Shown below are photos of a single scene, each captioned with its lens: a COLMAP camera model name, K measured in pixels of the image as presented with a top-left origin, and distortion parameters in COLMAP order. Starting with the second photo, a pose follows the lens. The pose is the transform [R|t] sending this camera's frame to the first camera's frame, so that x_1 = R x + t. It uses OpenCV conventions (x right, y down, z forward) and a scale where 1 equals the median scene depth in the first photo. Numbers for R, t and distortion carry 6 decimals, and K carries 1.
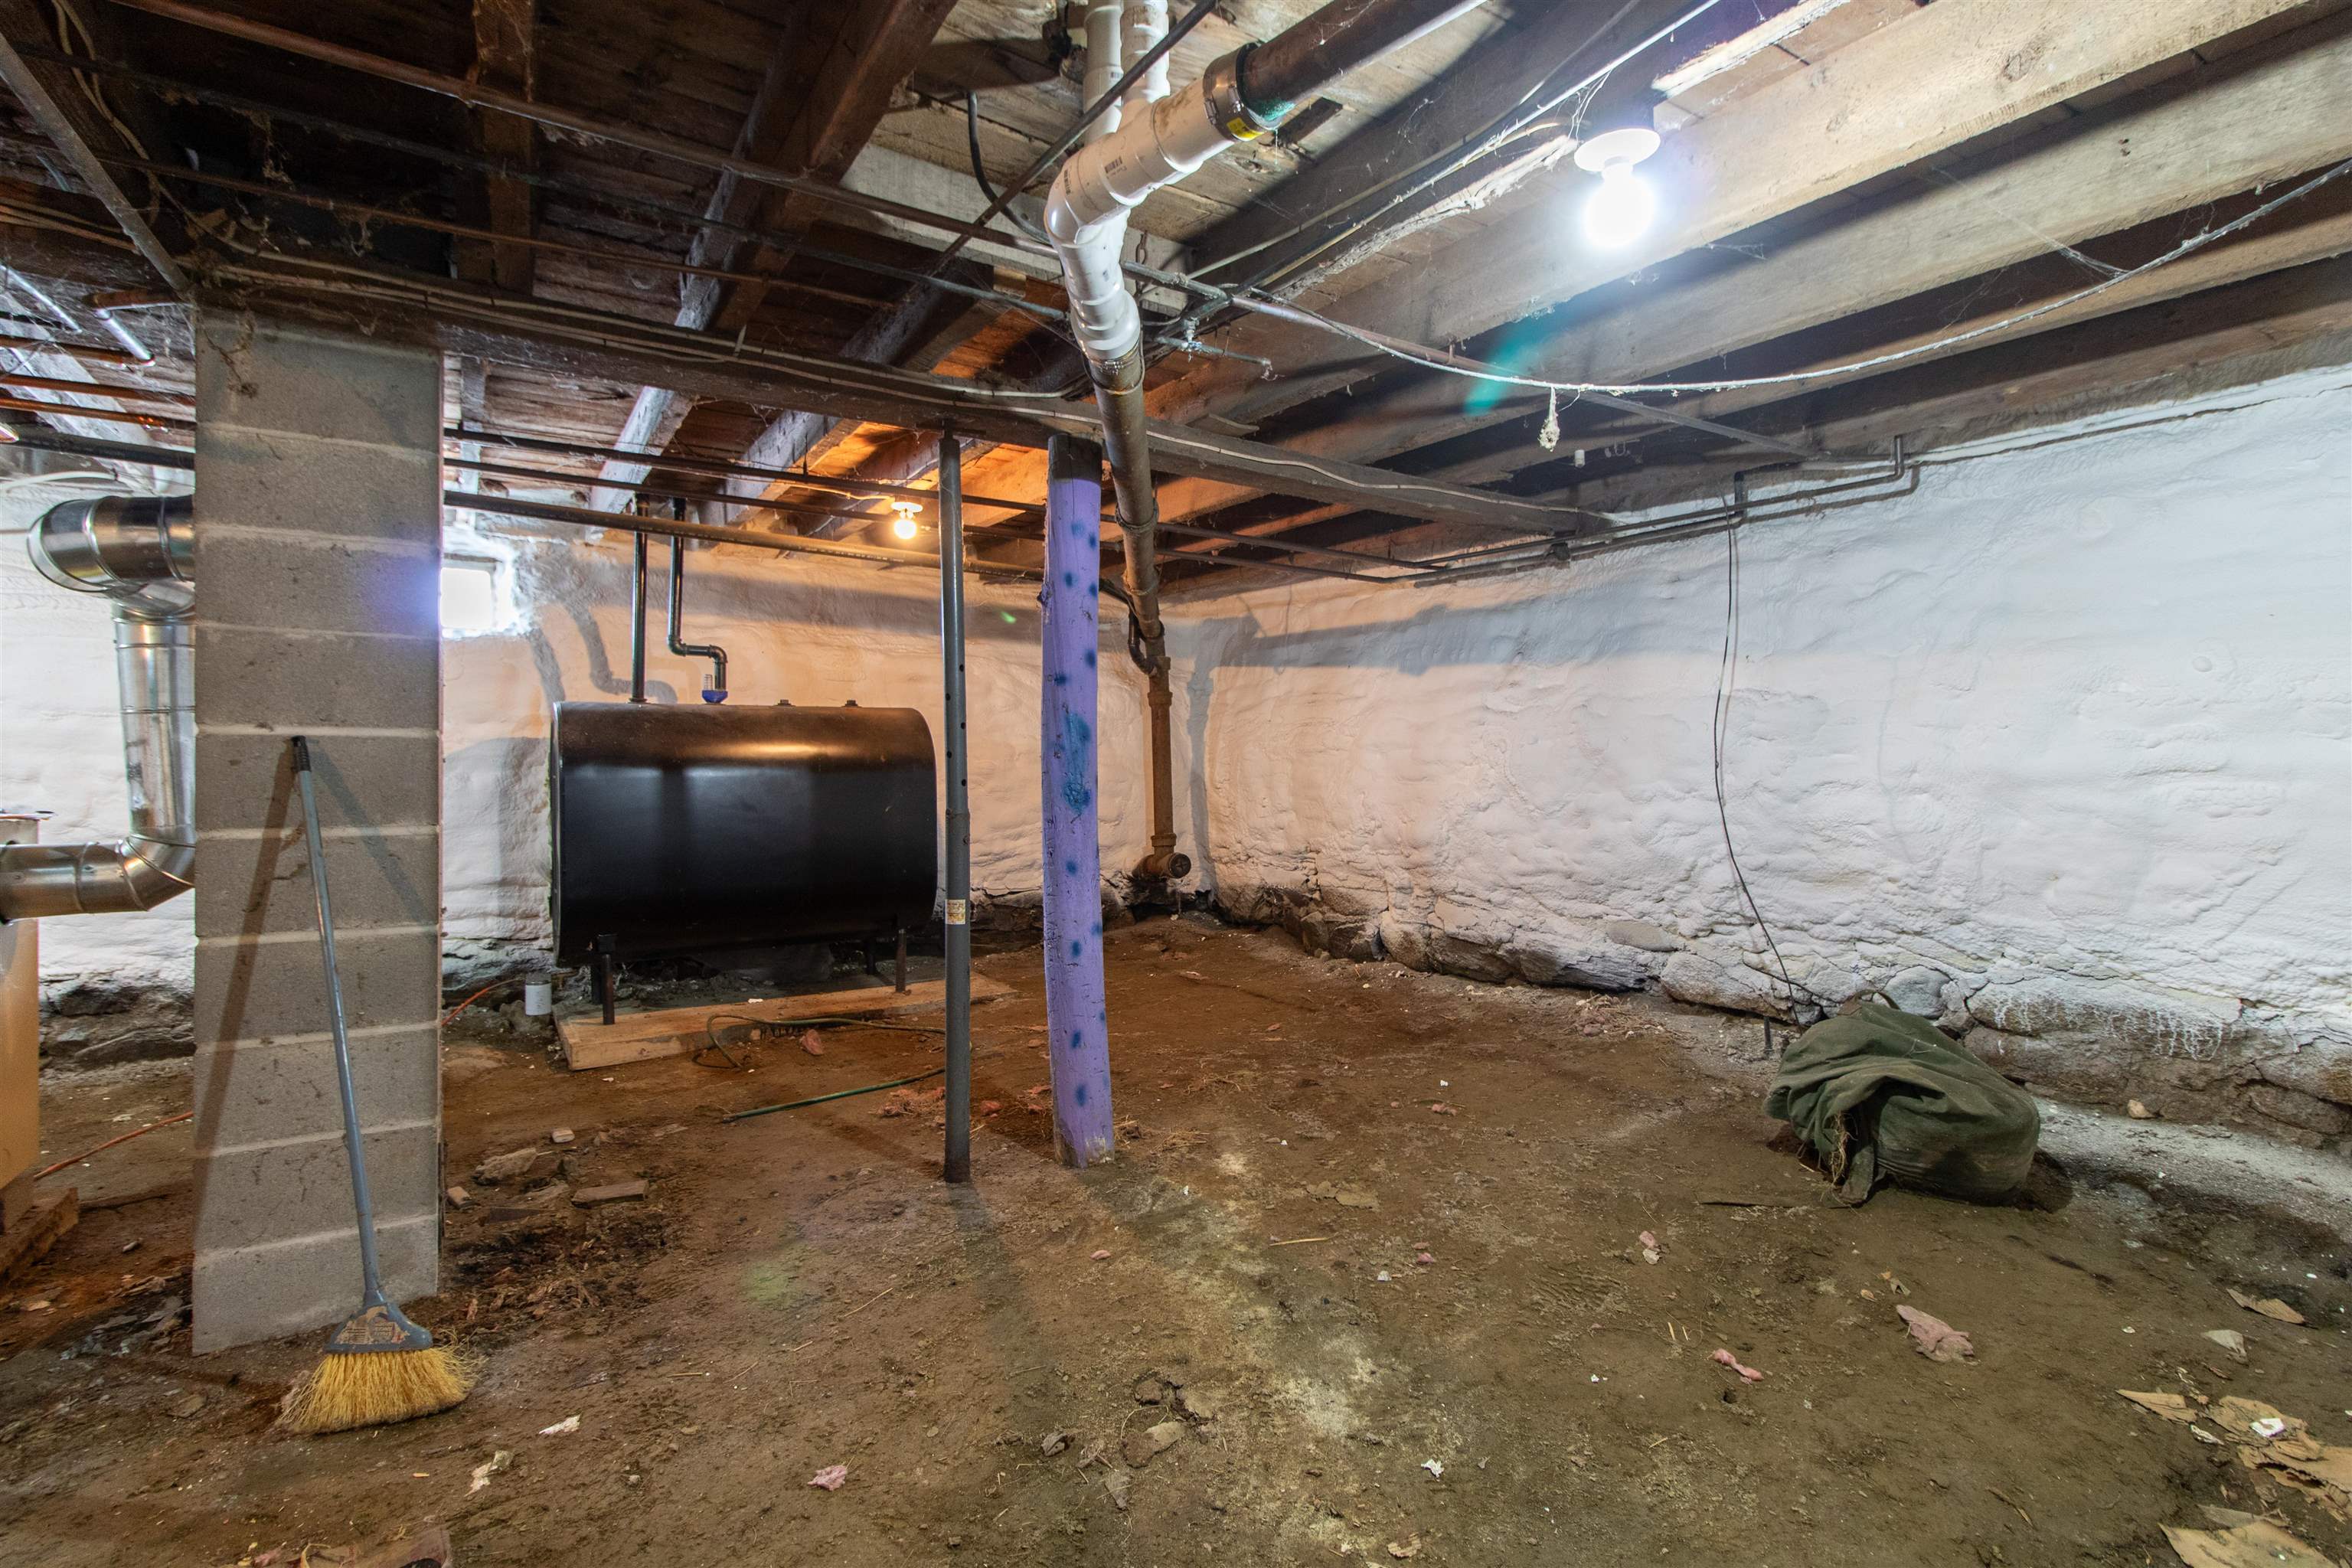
lens RADIAL K [[1118.7, 0, 1189.0], [0, 1118.7, 773.0], [0, 0, 1]] dist [-0.001059, -0.000556]
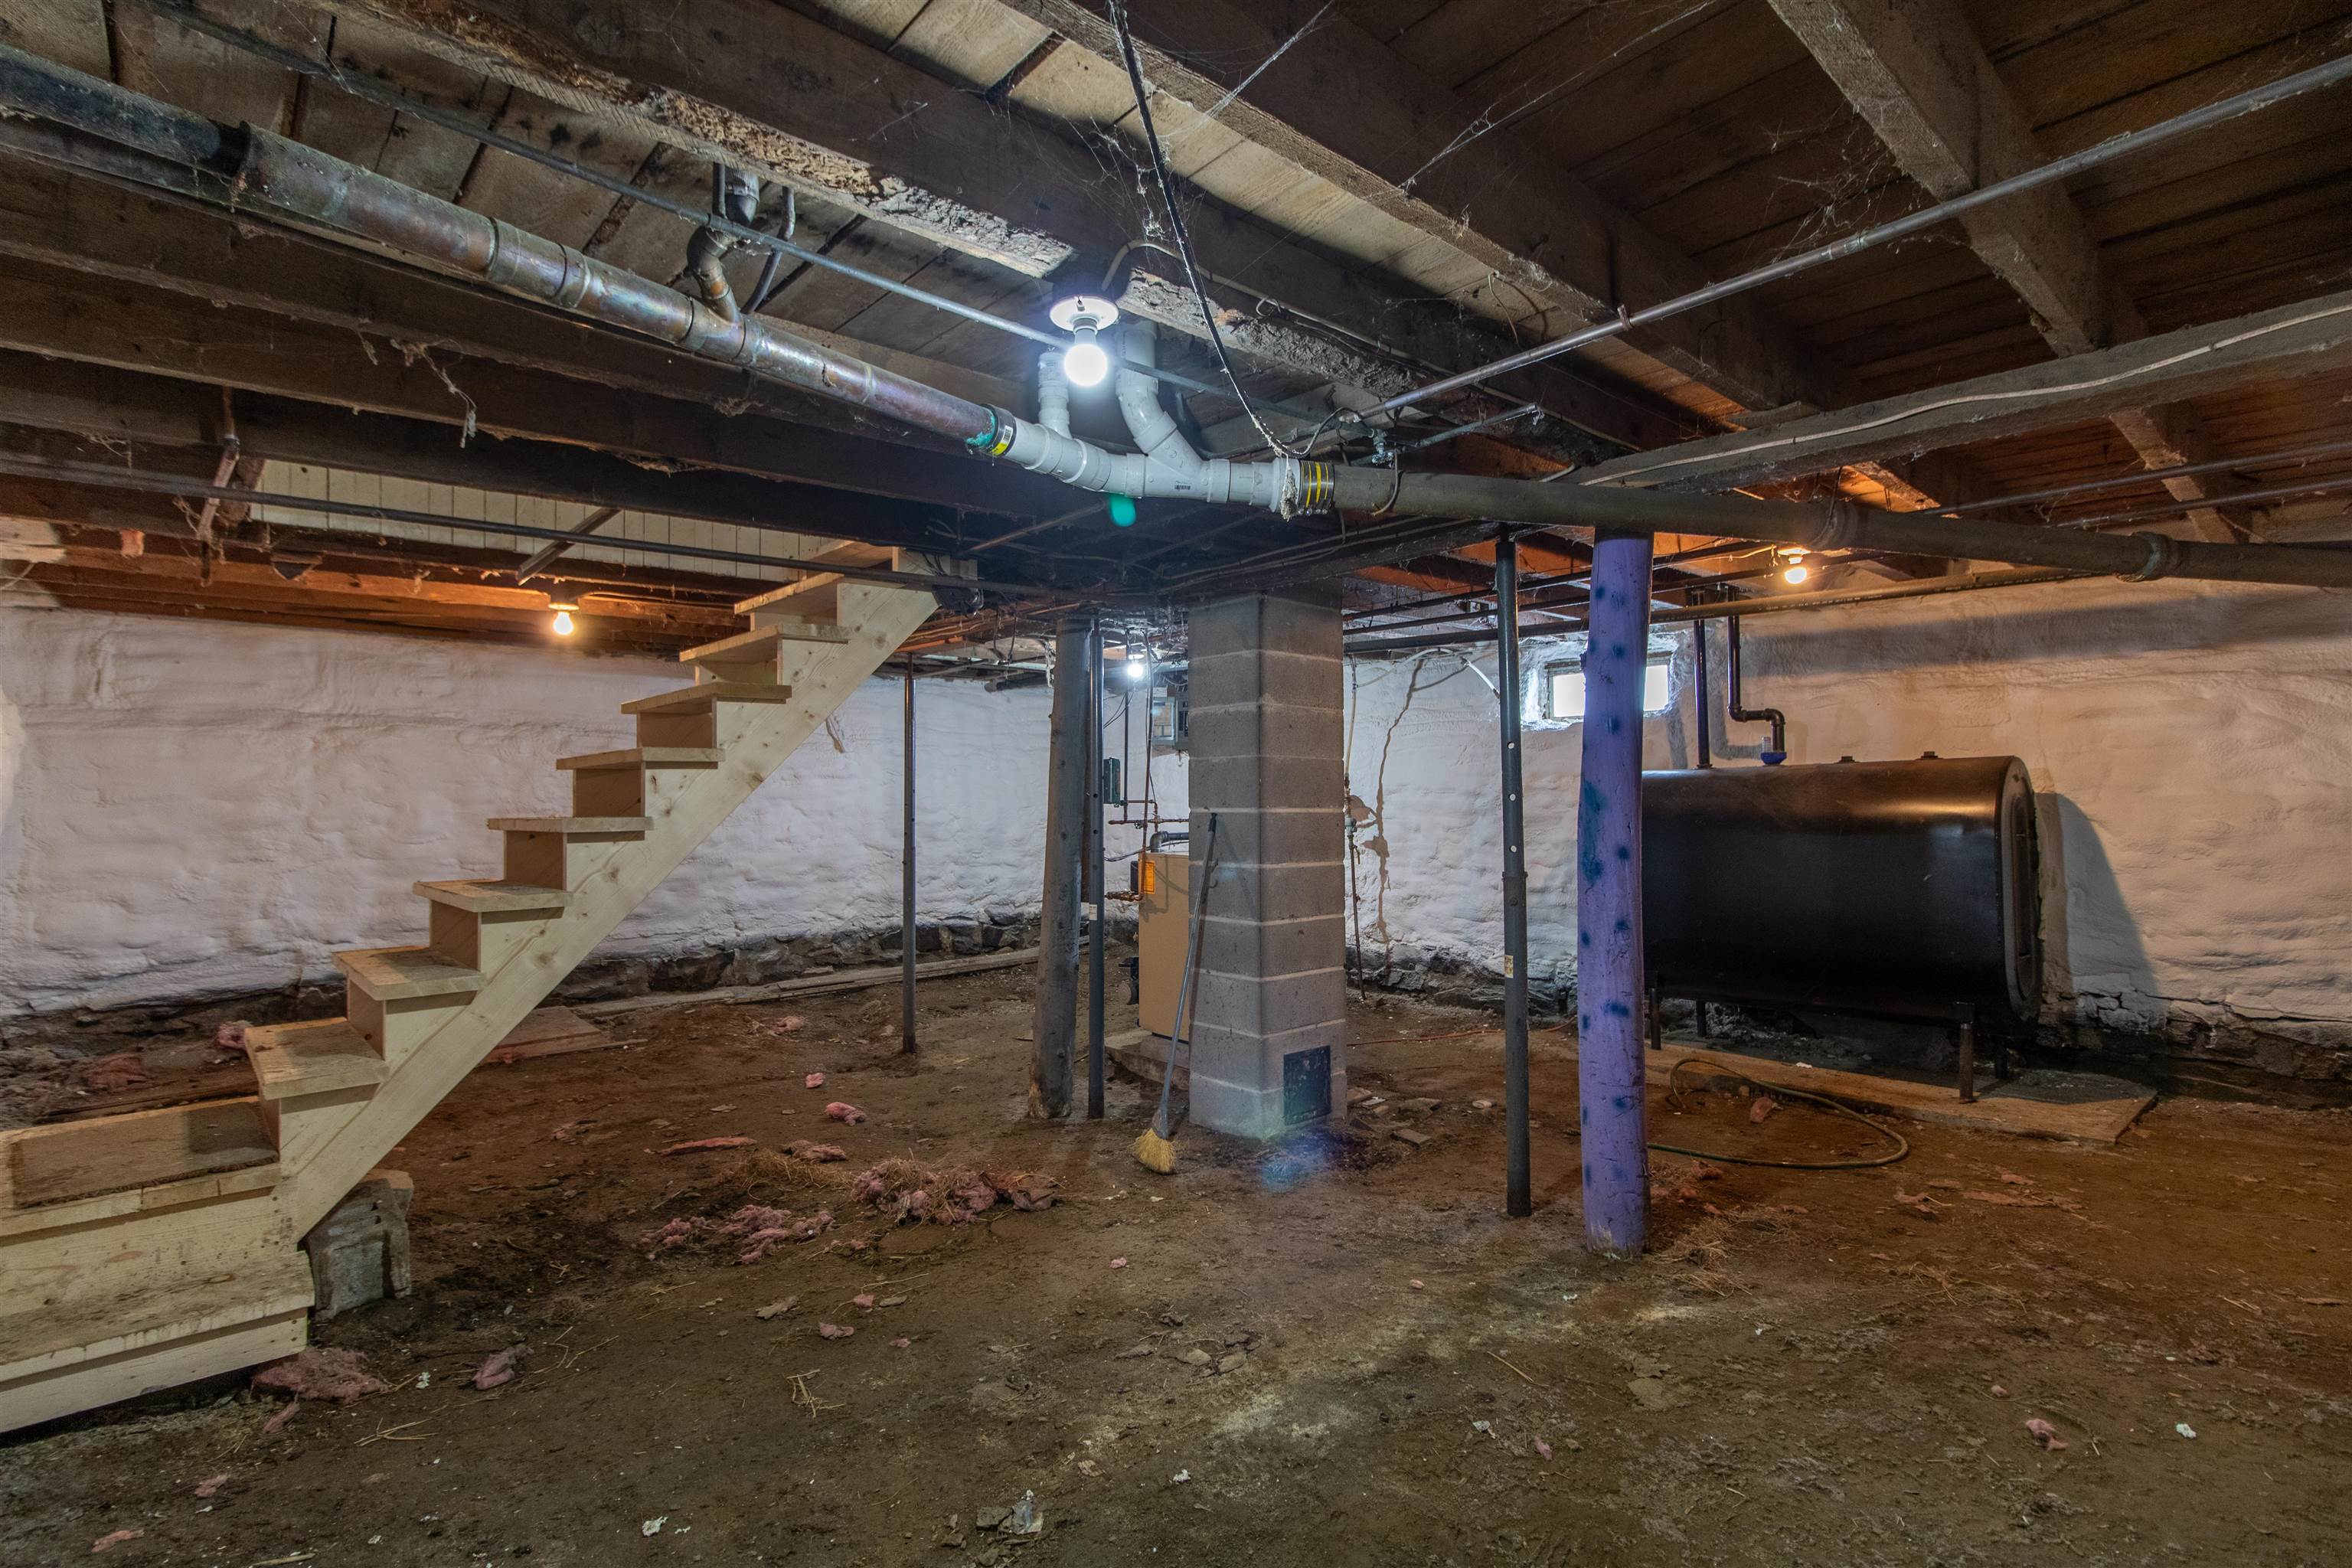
lens RADIAL K [[1118.7, 0, 1189.8], [0, 1118.7, 788.2], [0, 0, 1]] dist [-0.001059, -0.000556]
pose [[0.152454, -0.021171, -0.988084, 0.910104], [-0.003821, 0.999750, -0.022010, -0.028927], [0.988303, 0.007131, 0.152335, 0.564778]]
